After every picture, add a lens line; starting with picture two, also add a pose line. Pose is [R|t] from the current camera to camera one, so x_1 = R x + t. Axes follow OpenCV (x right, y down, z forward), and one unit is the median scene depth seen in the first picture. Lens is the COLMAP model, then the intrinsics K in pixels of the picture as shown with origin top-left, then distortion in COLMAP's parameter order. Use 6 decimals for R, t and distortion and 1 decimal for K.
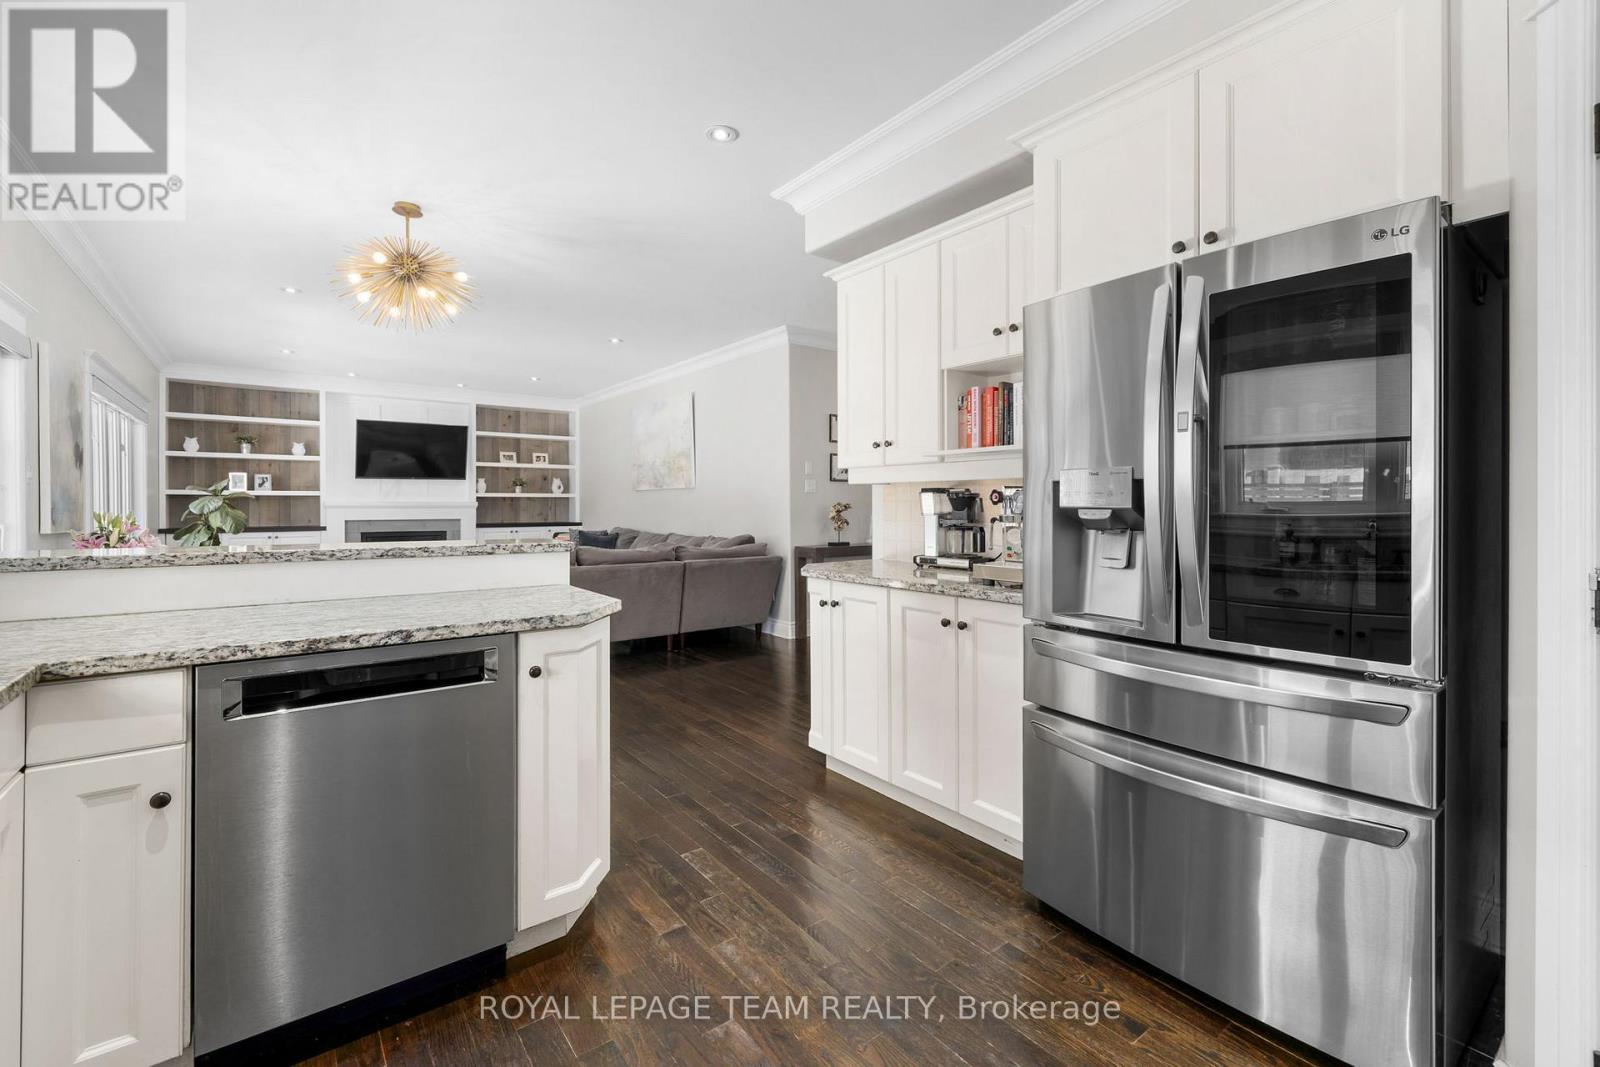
lens RADIAL K [[682.8, 0, 756.0], [0, 682.8, 505.6], [0, 0, 1]] dist [0.003368, -0.000007]
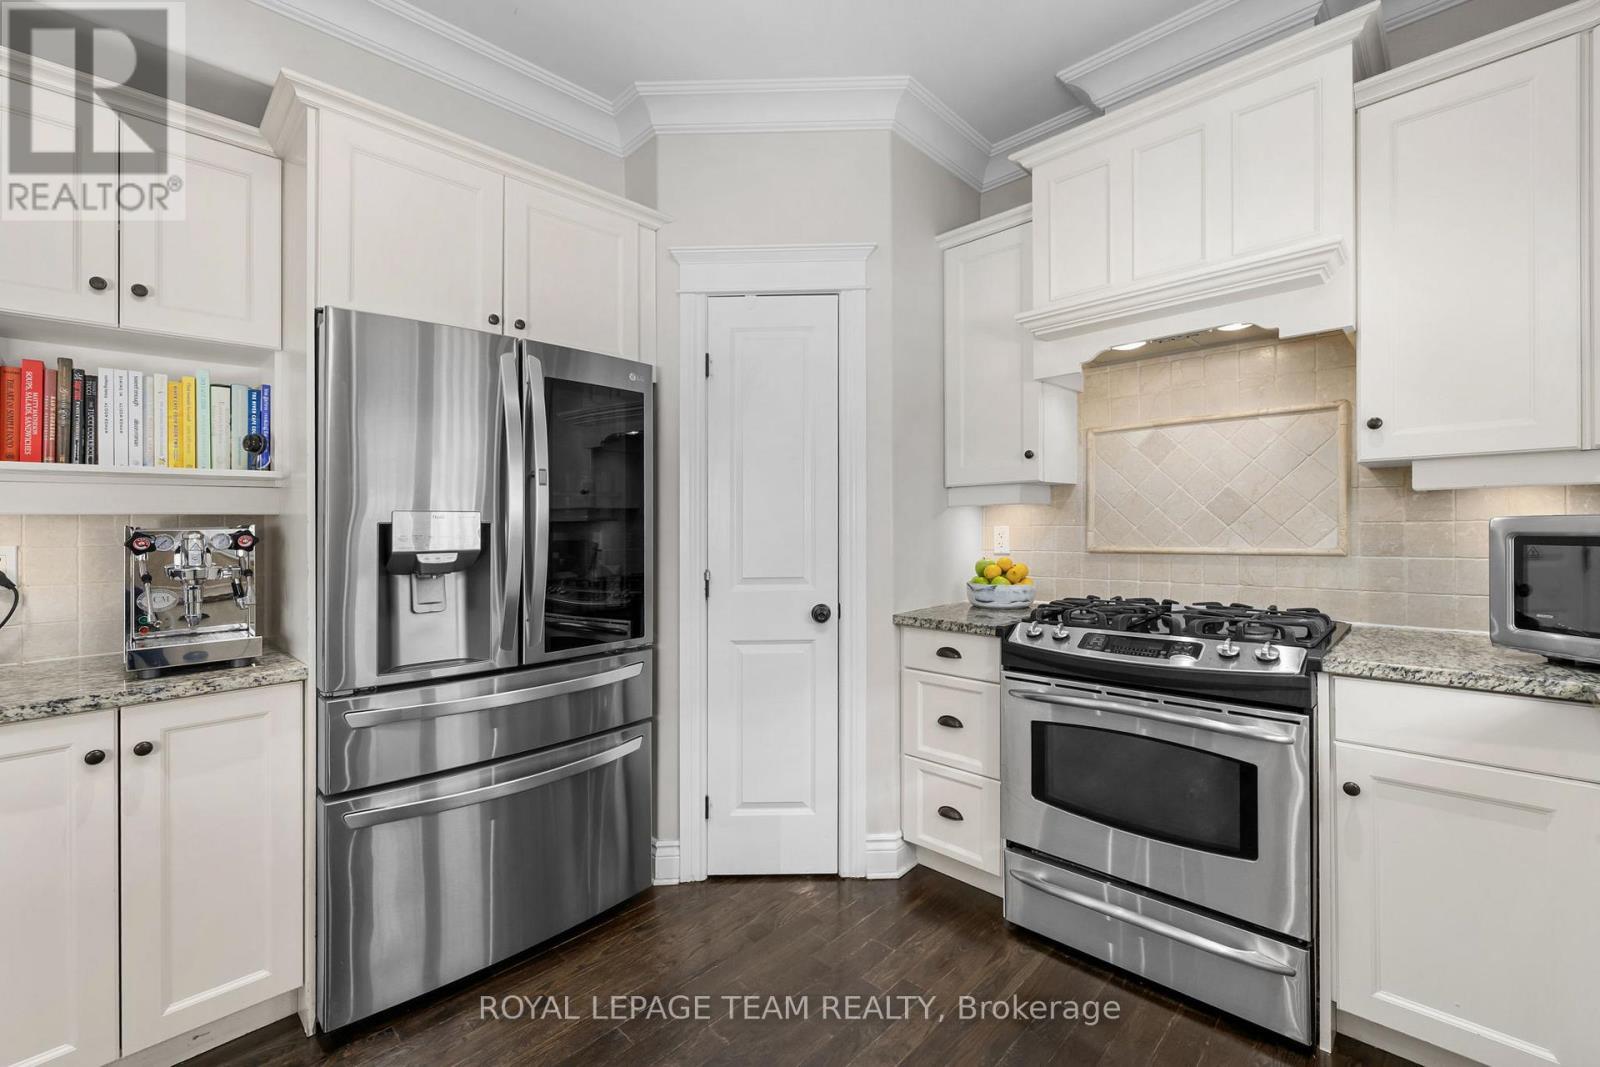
lens RADIAL K [[682.8, 0, 800.2], [0, 682.8, 522.9], [0, 0, 1]] dist [0.003368, -0.000007]
pose [[-0.186687, 0.005687, 0.982403, -0.148941], [0.018494, 0.999826, -0.002273, -0.006837], [-0.982245, 0.017744, -0.186760, 0.179926]]
